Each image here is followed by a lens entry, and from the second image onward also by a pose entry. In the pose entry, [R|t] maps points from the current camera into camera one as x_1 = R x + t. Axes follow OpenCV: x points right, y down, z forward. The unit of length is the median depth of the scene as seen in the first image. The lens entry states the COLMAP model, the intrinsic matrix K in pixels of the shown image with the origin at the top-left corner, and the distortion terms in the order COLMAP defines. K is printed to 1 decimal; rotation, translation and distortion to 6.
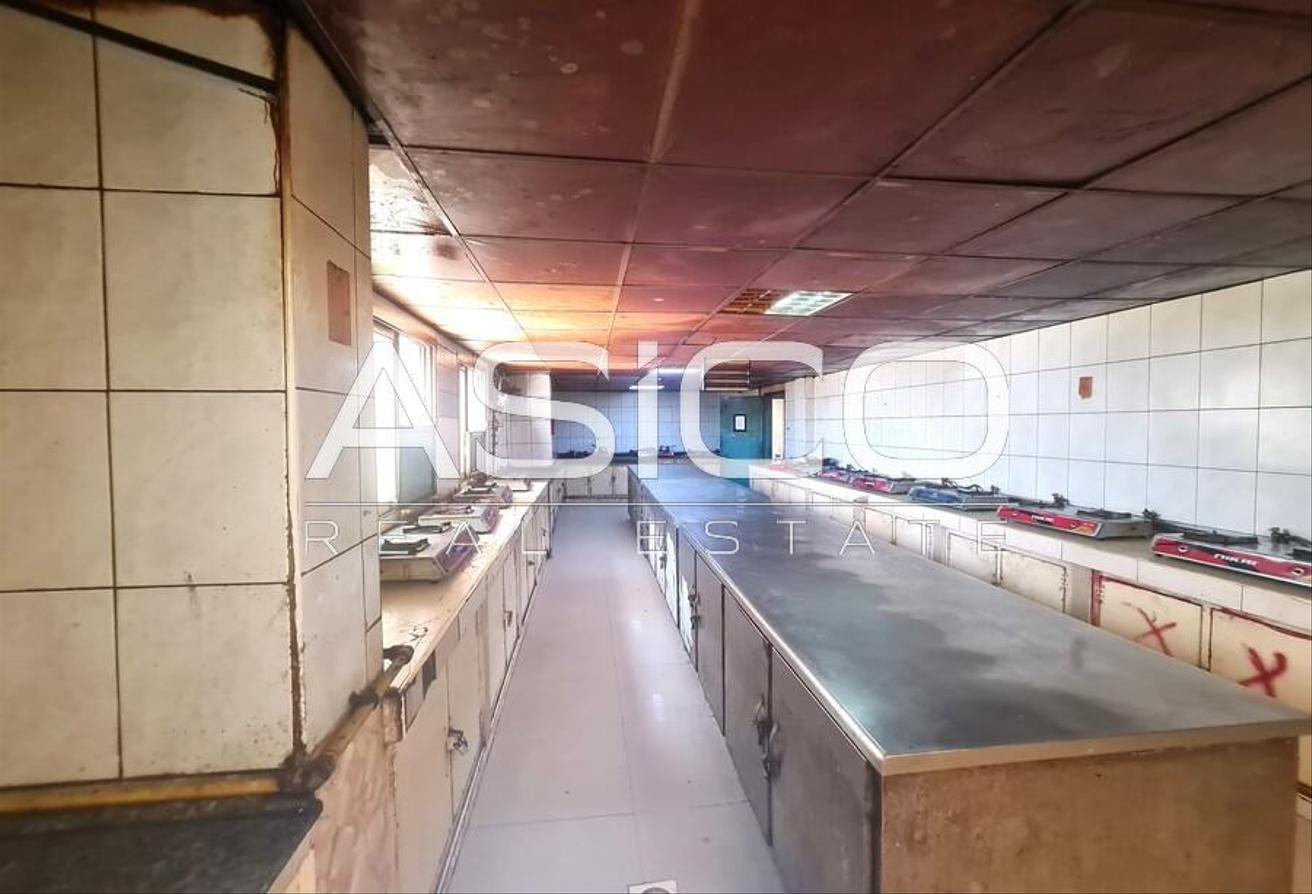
lens RADIAL K [[534.7, 0, 659.5], [0, 534.7, 448.1], [0, 0, 1]] dist [0.000716, 0.000073]
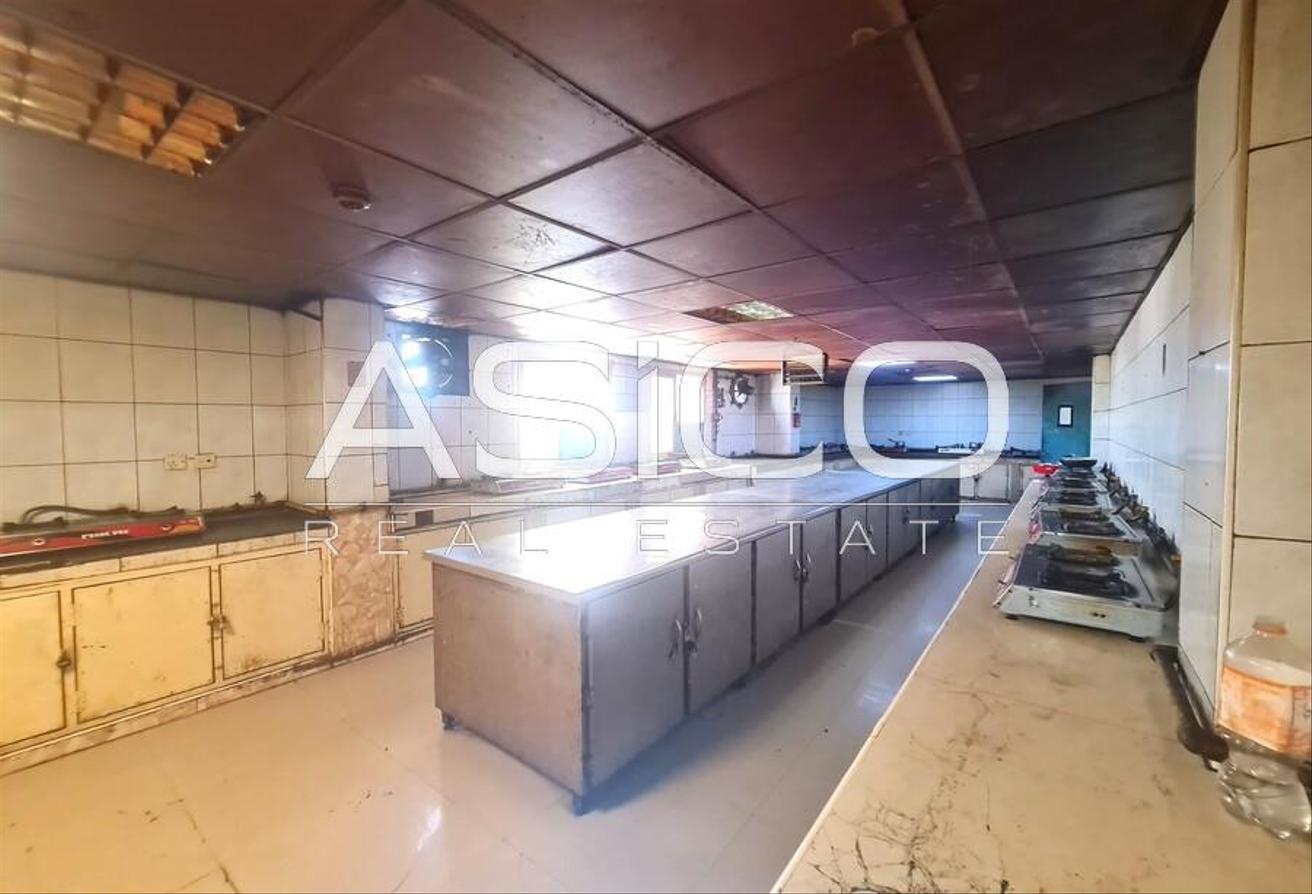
lens RADIAL K [[534.7, 0, 659.5], [0, 534.7, 448.1], [0, 0, 1]] dist [0.000716, 0.000073]
pose [[0.705192, 0.036470, -0.708078, 0.291521], [-0.031961, 0.999296, 0.019638, 0.004597], [0.708296, 0.008782, 0.705861, 0.006417]]
